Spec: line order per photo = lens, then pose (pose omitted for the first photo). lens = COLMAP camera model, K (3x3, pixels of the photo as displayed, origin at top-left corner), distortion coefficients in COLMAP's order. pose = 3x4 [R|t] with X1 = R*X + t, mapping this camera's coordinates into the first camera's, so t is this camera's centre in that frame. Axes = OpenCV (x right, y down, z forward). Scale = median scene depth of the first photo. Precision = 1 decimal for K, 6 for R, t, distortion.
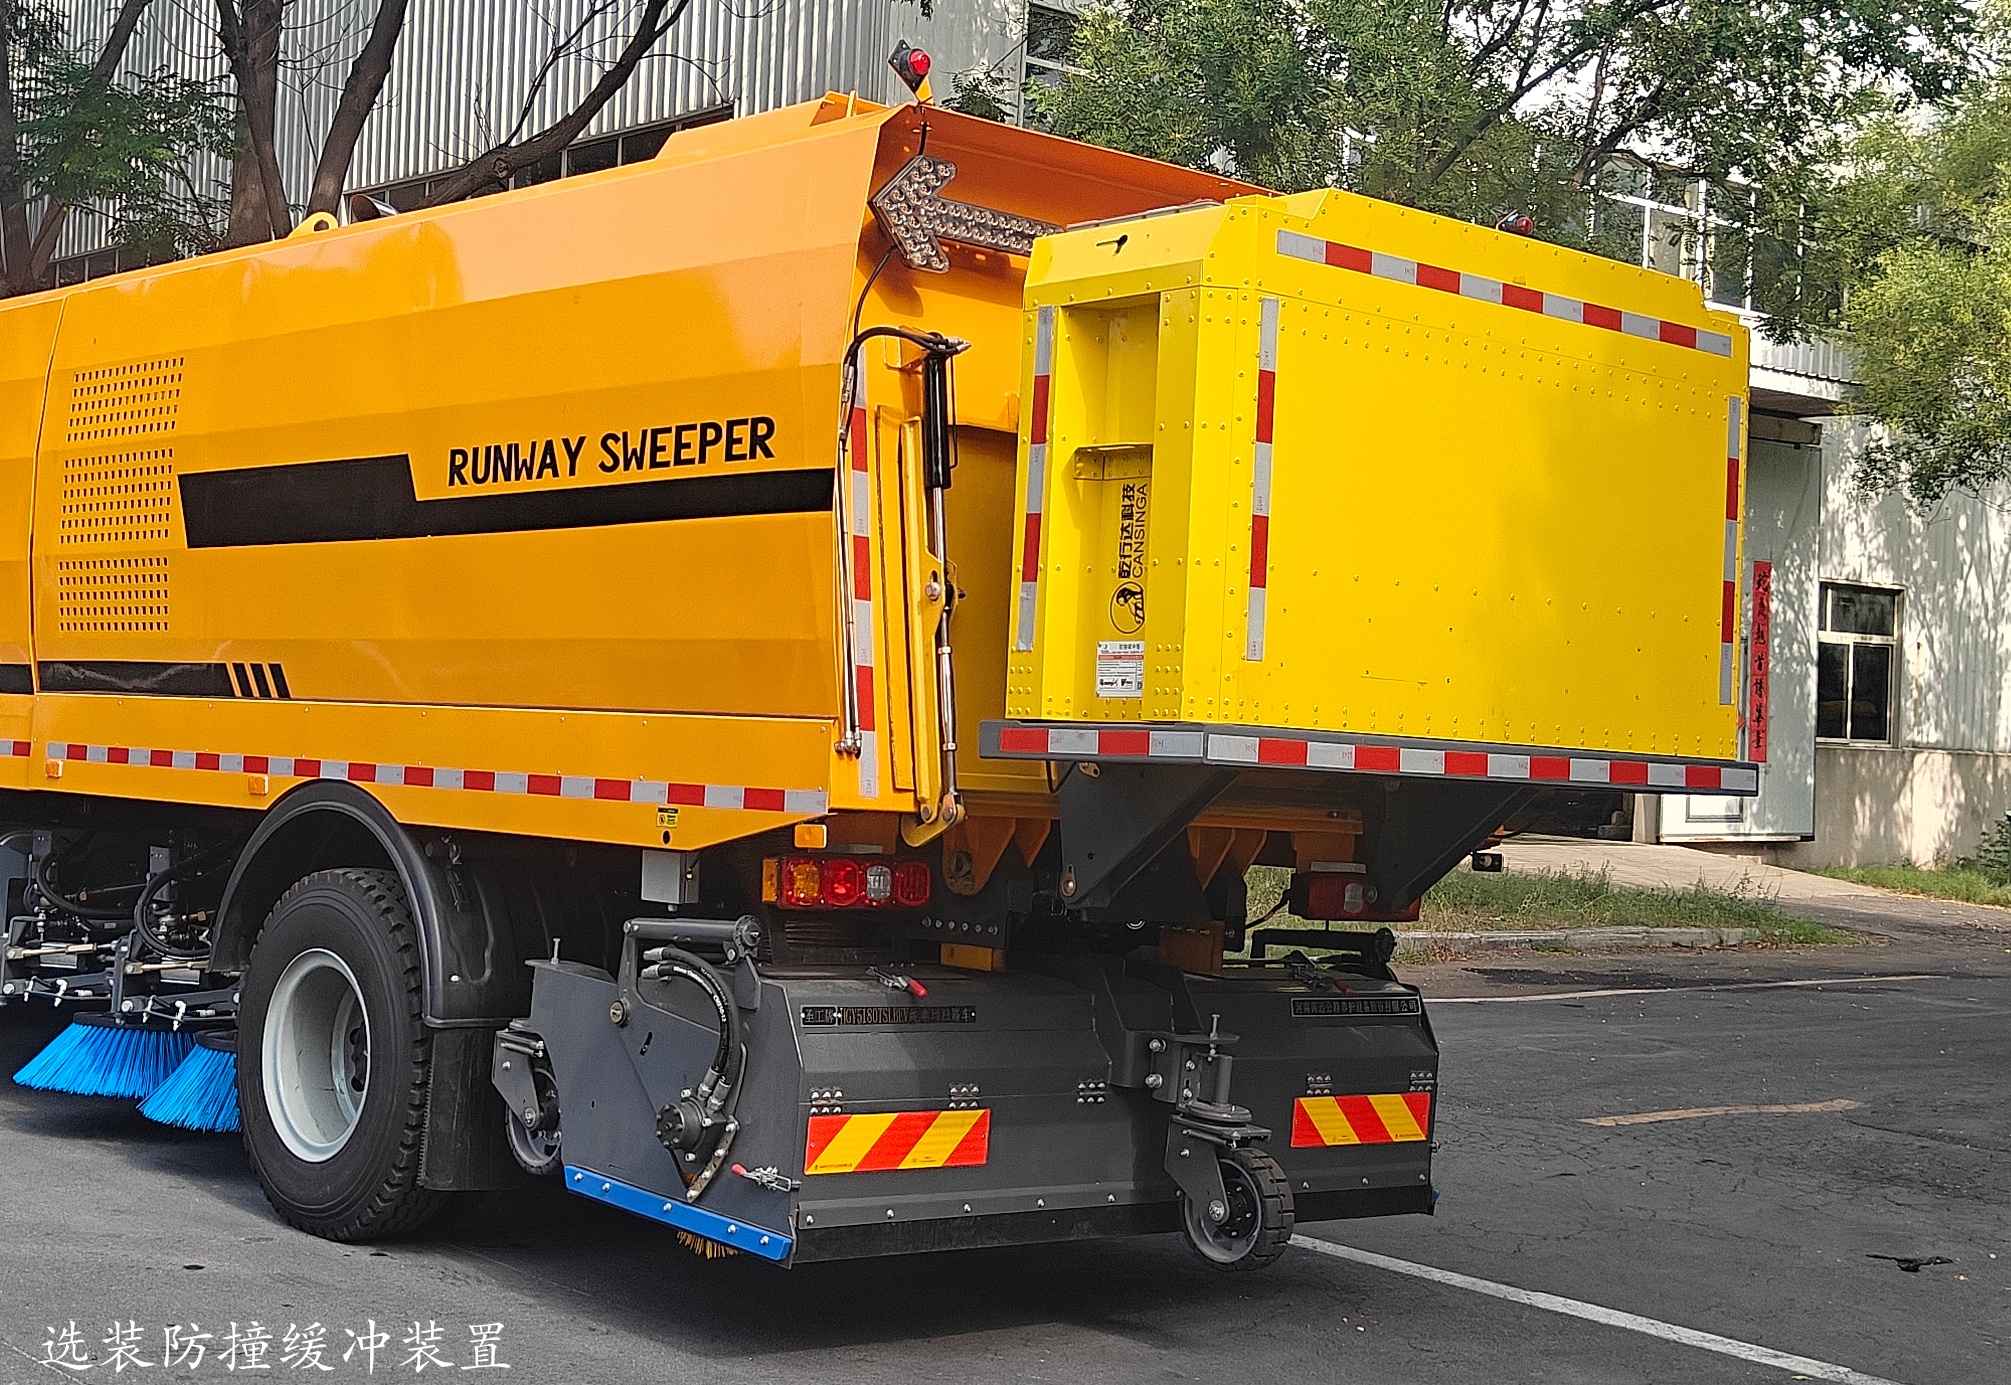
lens RADIAL K [[2843.9, 0, 1005.5], [0, 2843.9, 692.5], [0, 0, 1]] dist [-0.000099, 0.000052]
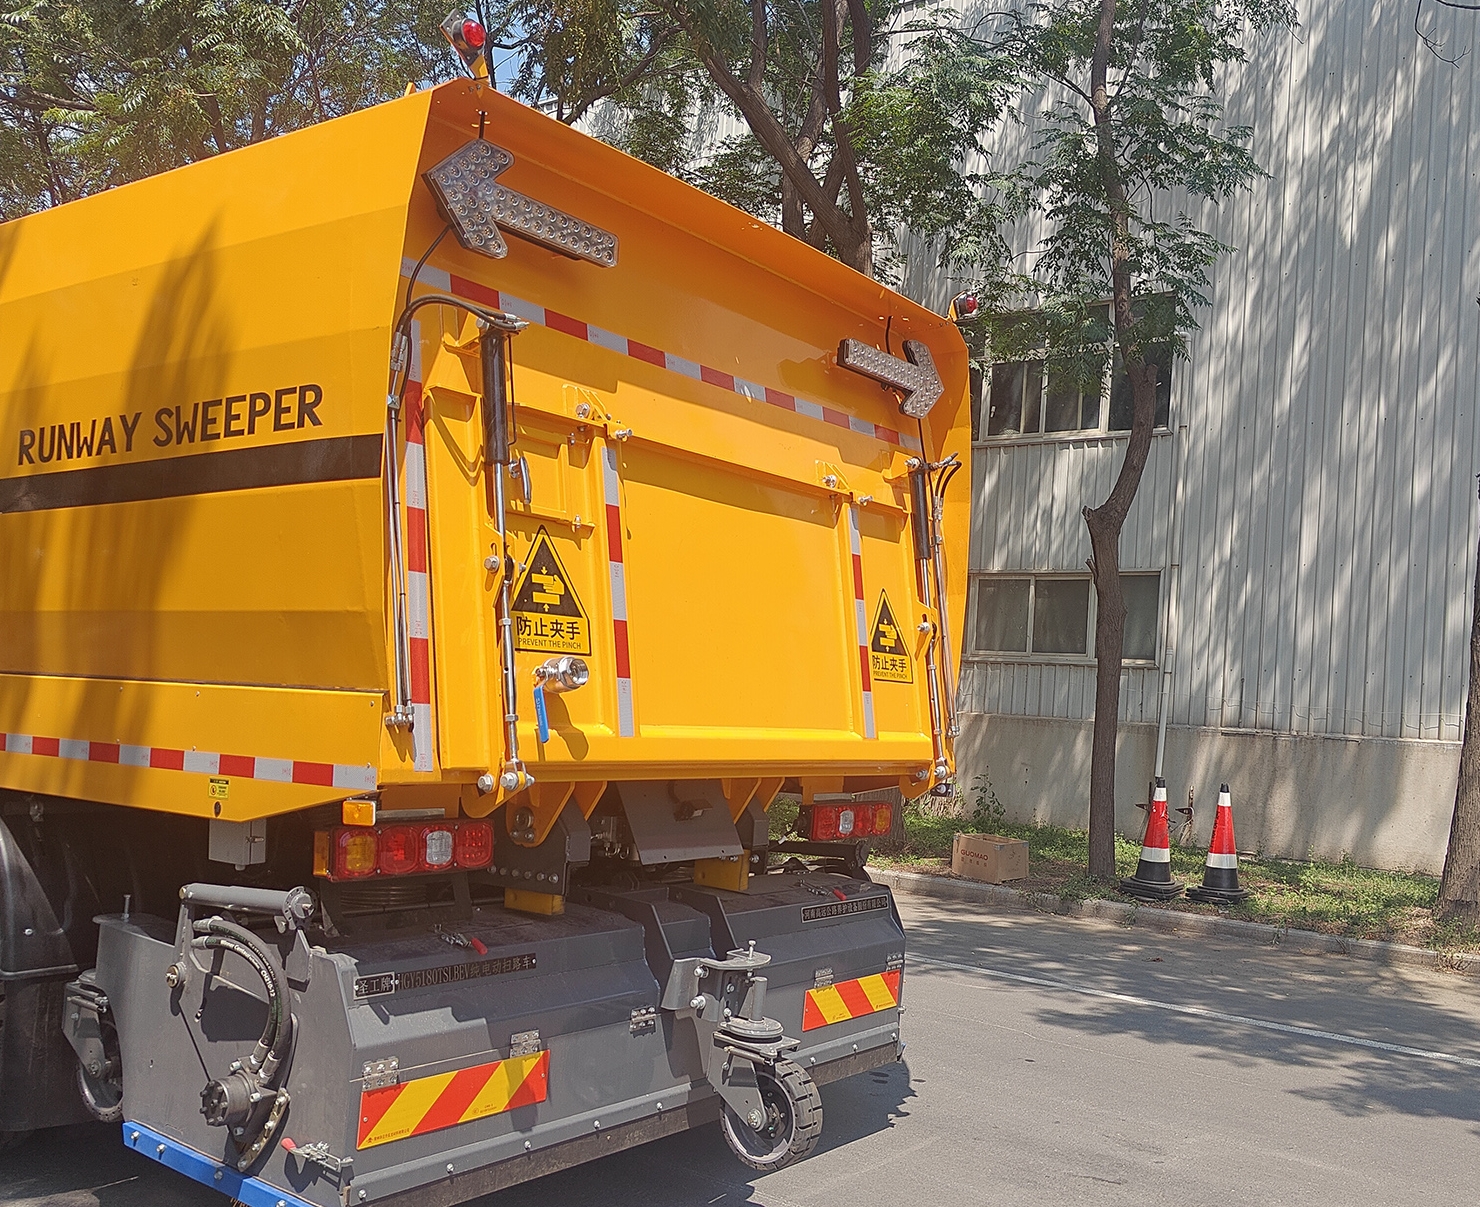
lens RADIAL K [[1317.8, 0, 848.3], [0, 1317.8, 671.4], [0, 0, 1]] dist [0.049844, -0.001194]
pose [[0.977528, -0.001389, 0.210802, -0.000760], [-0.001634, 0.999898, 0.014166, -0.004401], [-0.210801, -0.014192, 0.977426, 0.497706]]
